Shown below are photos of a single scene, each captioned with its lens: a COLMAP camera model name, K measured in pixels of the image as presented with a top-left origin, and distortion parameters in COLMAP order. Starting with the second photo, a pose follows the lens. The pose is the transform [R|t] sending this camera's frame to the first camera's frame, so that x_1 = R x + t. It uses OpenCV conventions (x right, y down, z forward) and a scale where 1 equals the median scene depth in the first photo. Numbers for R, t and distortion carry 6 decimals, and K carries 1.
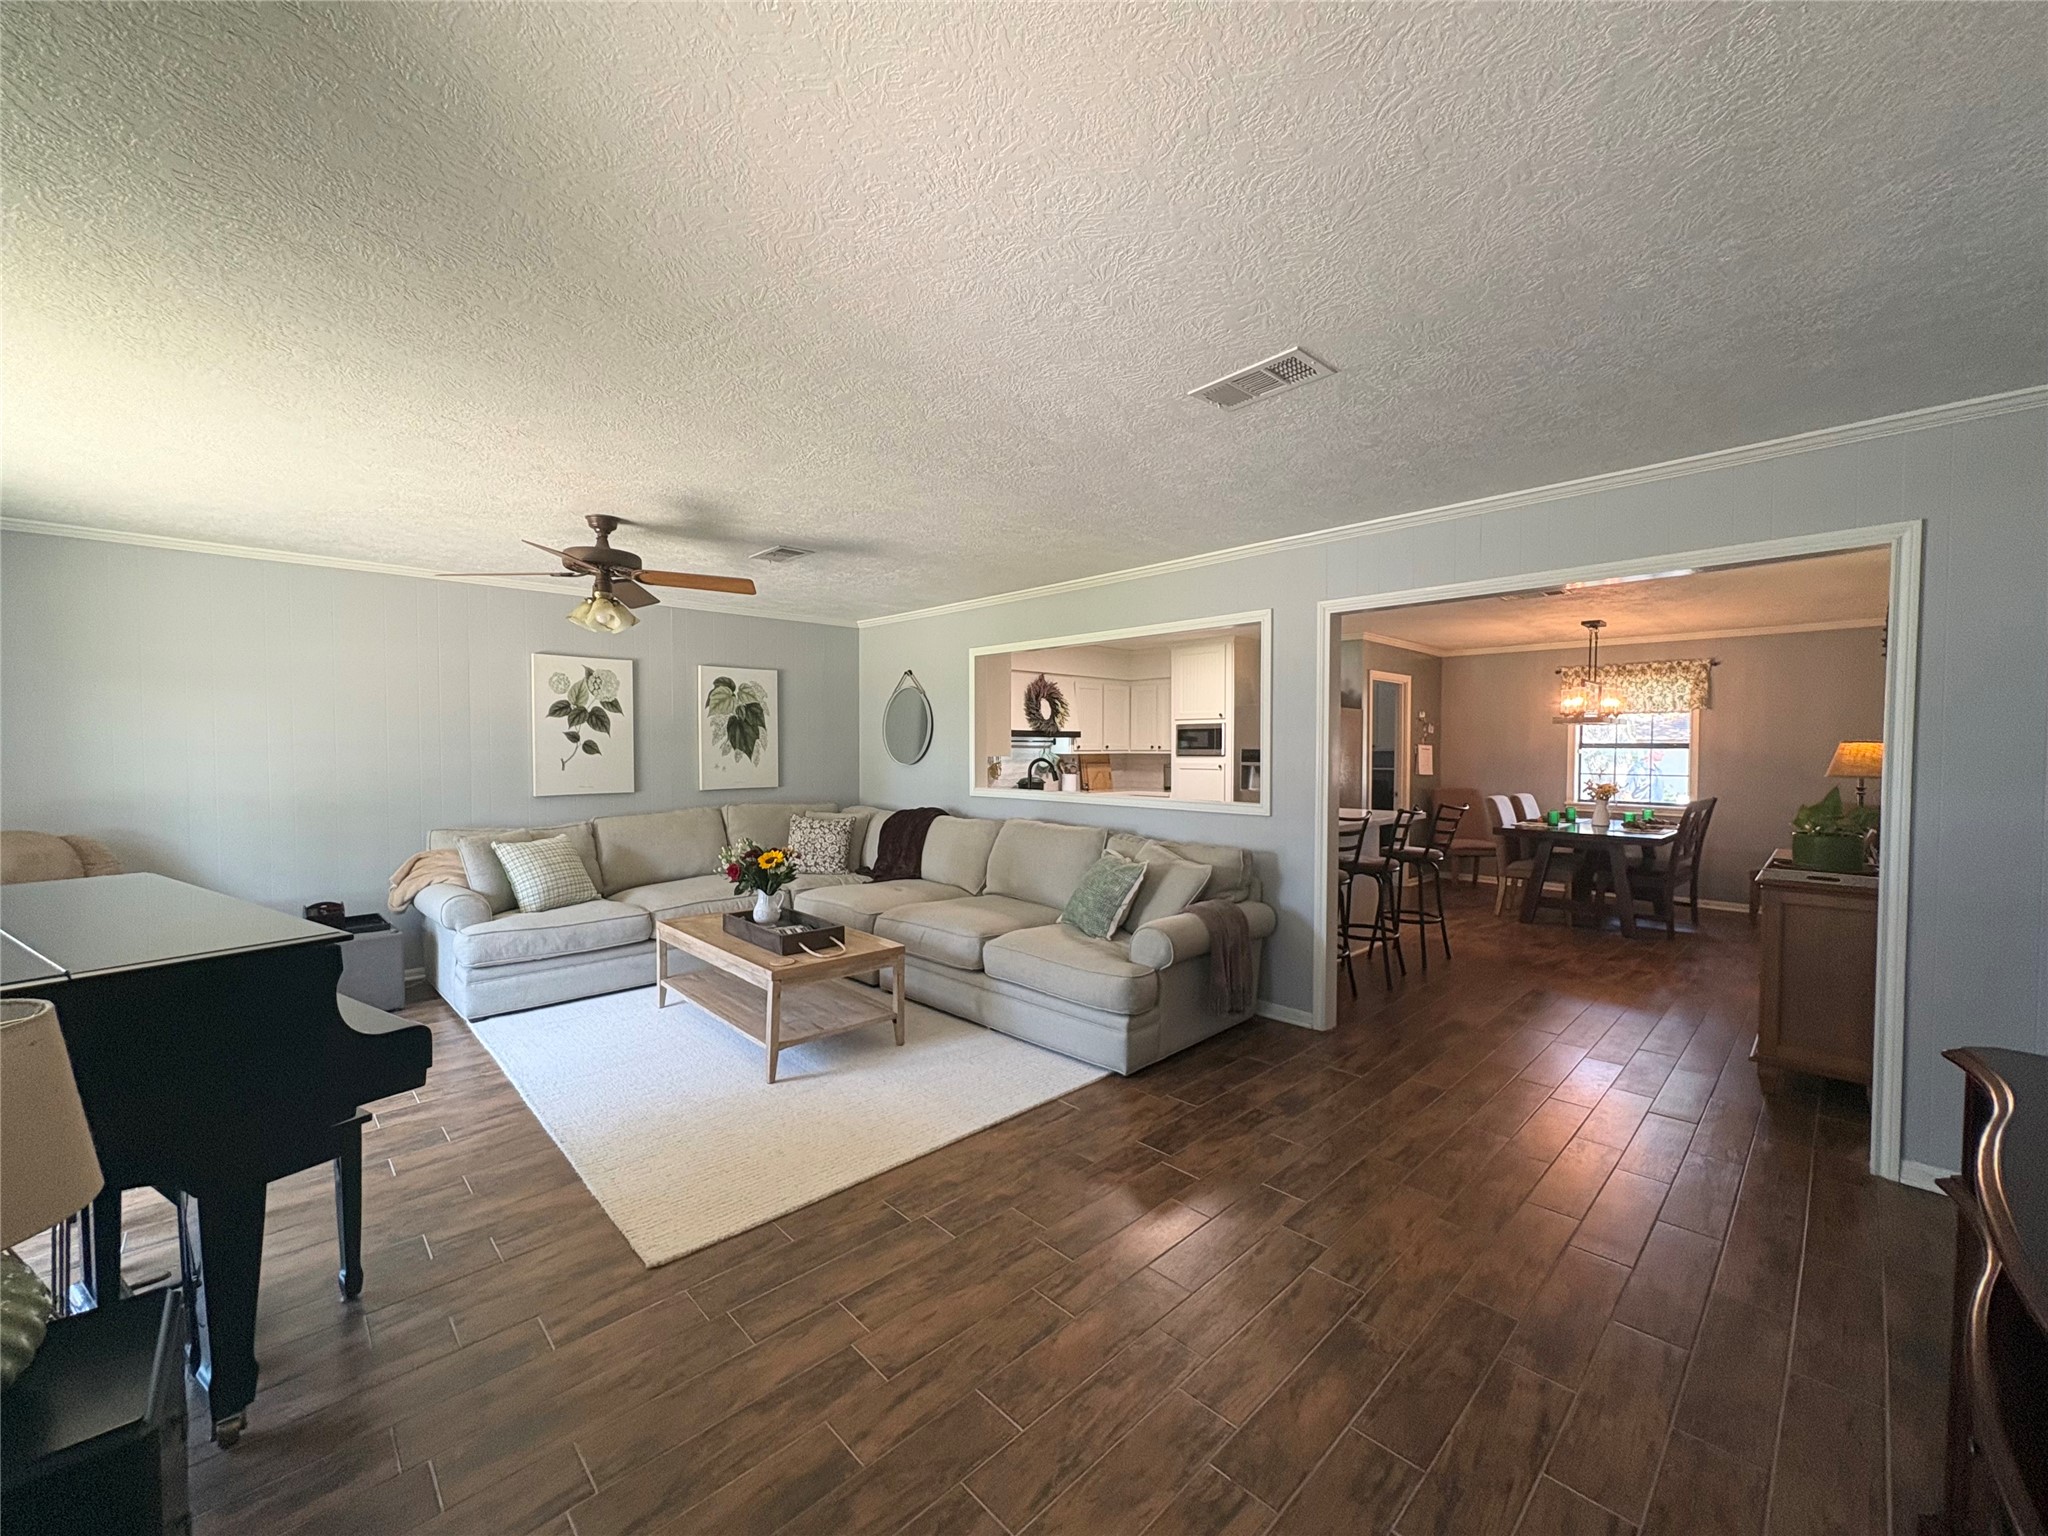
lens RADIAL K [[812.5, 0, 1025.6], [0, 812.5, 770.9], [0, 0, 1]] dist [-0.001873, 0.000455]
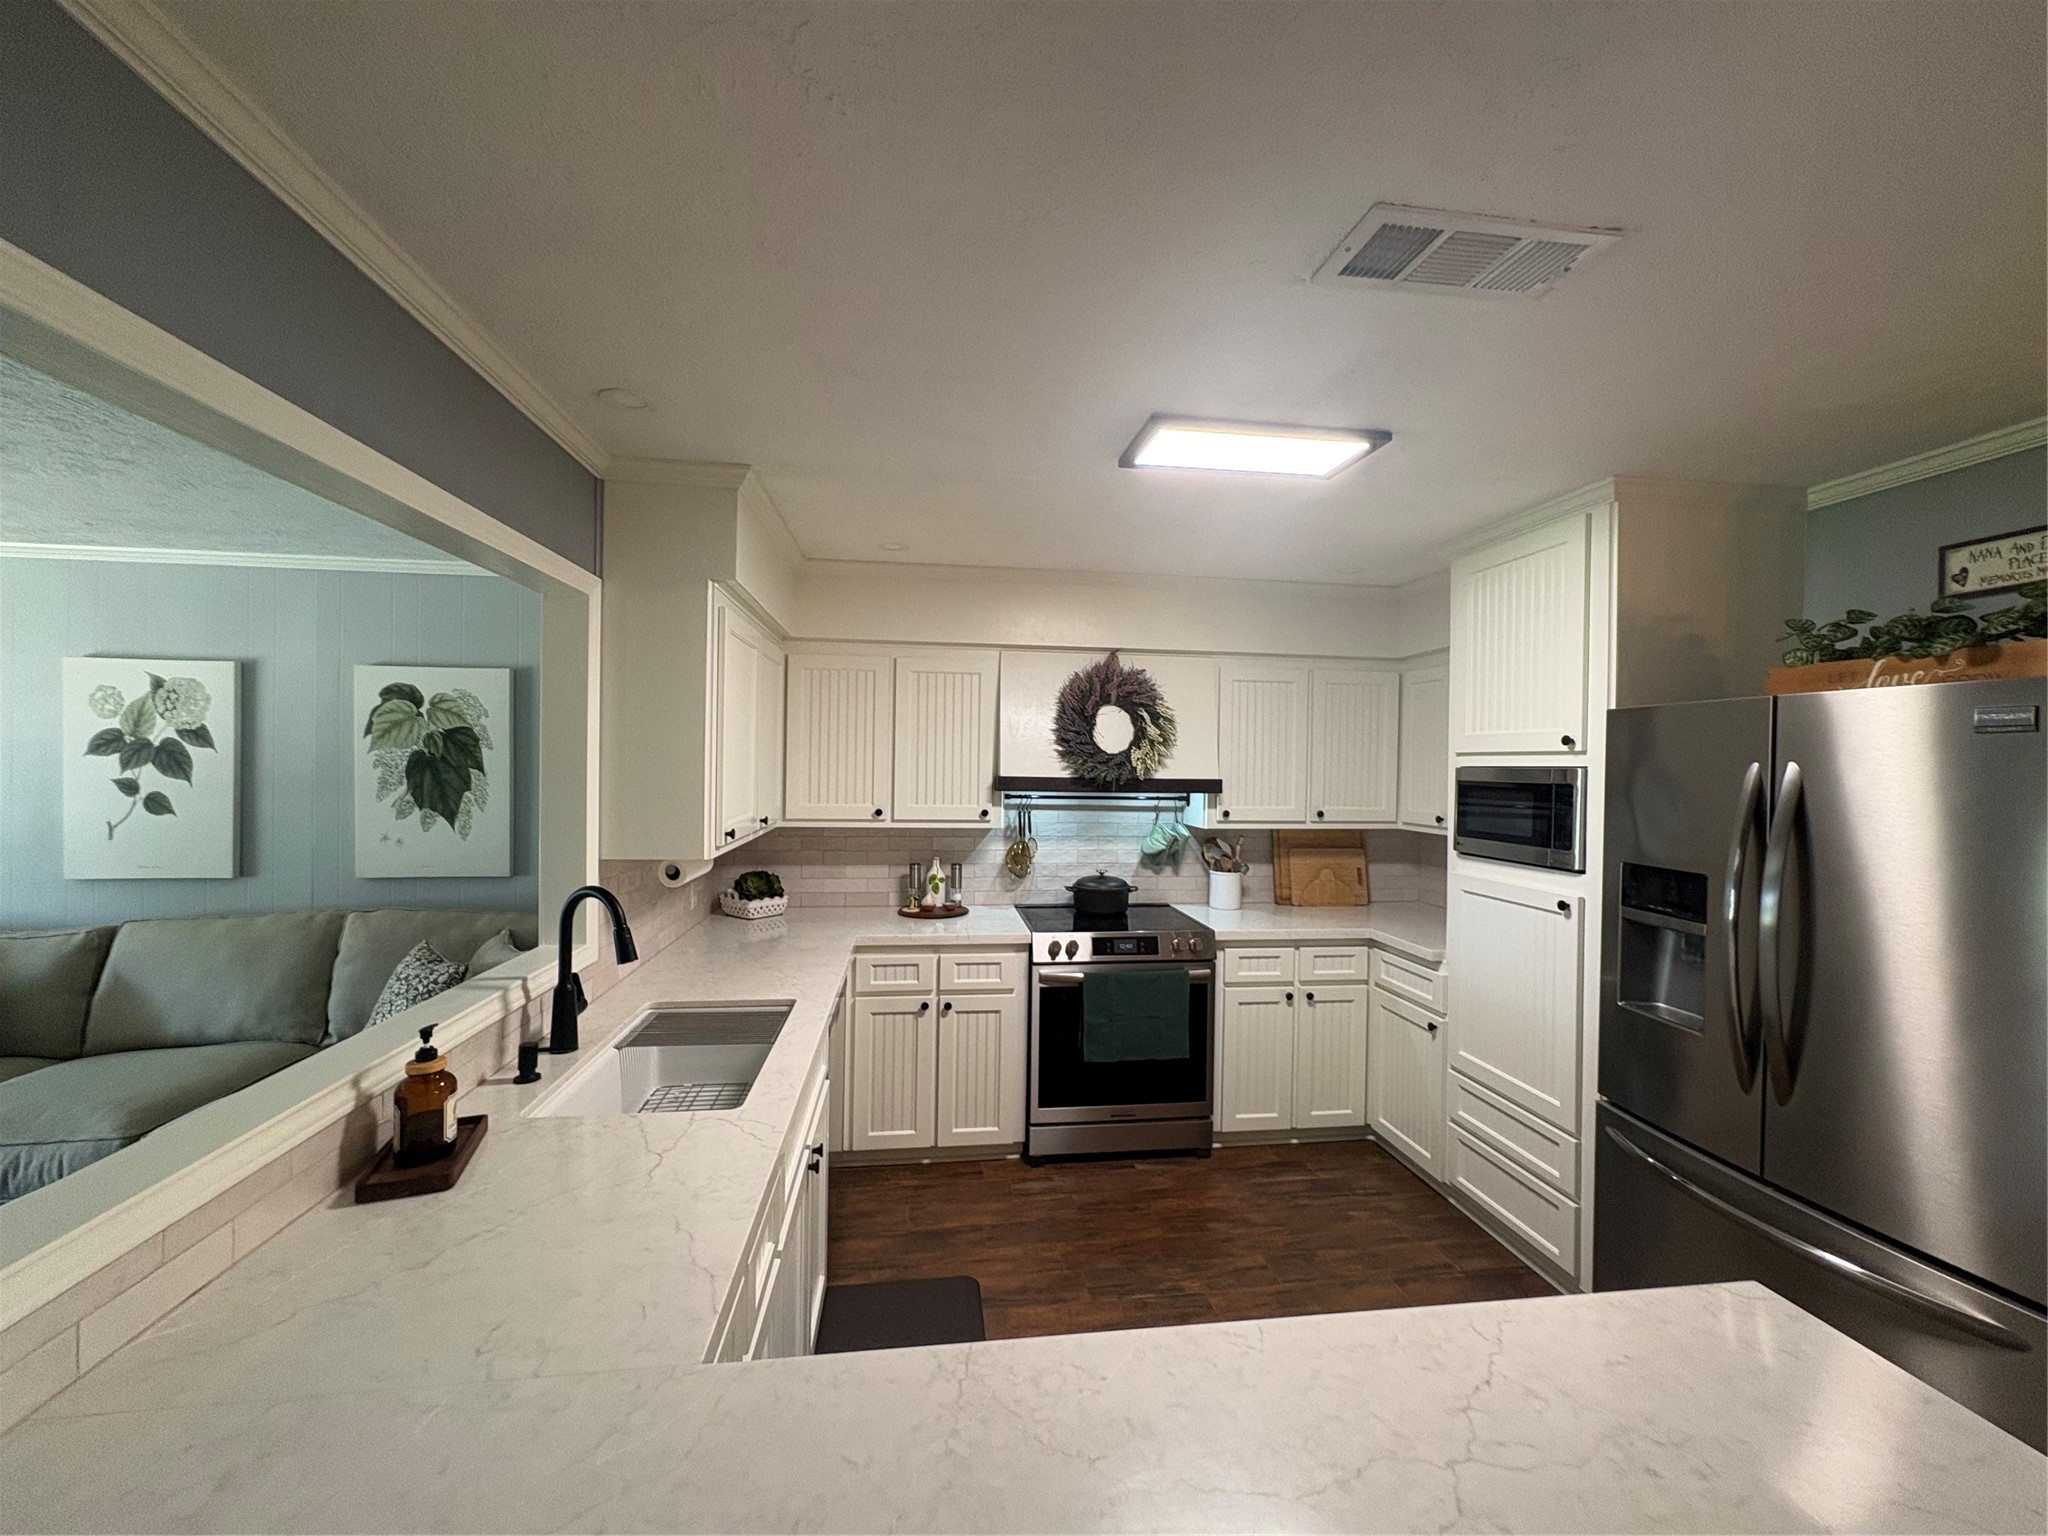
lens RADIAL K [[812.5, 0, 1025.6], [0, 812.5, 770.9], [0, 0, 1]] dist [-0.001873, 0.000455]
pose [[0.806153, 0.016987, -0.591464, 0.380444], [-0.031668, 0.999394, -0.014460, -0.068659], [0.590860, 0.030388, 0.806202, 0.927534]]
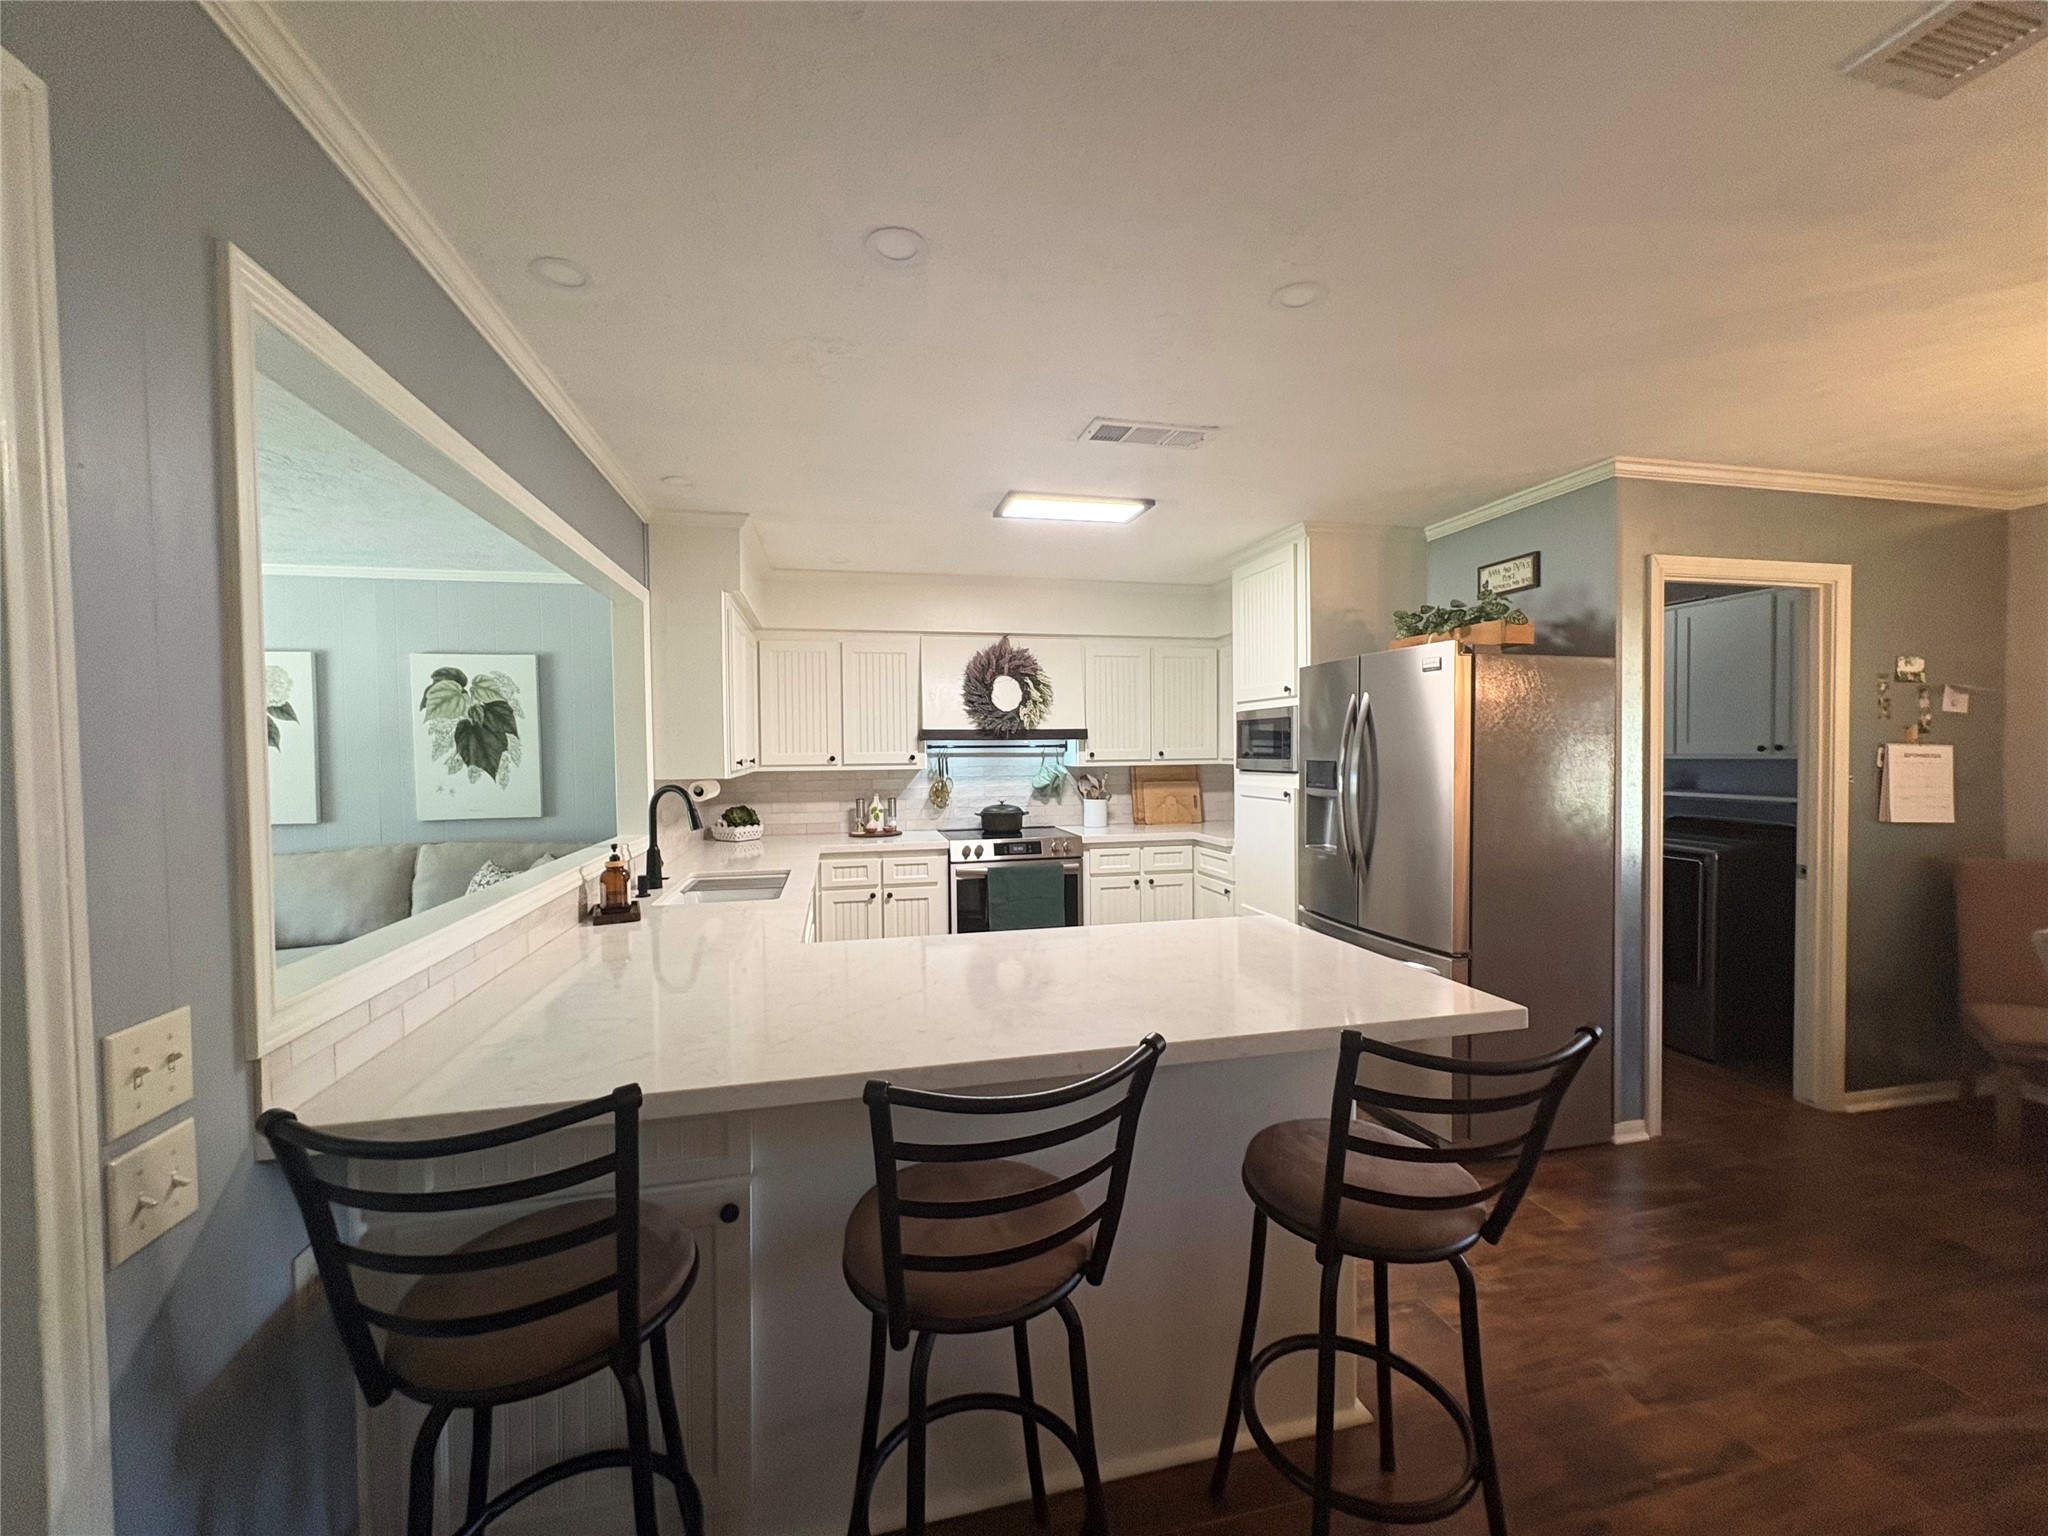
lens RADIAL K [[812.5, 0, 1025.6], [0, 812.5, 770.9], [0, 0, 1]] dist [-0.001873, 0.000455]
pose [[0.857628, 0.004815, -0.514247, 0.528624], [-0.004213, 0.999988, 0.002338, -0.029985], [0.514253, 0.000161, 0.857639, 0.740551]]
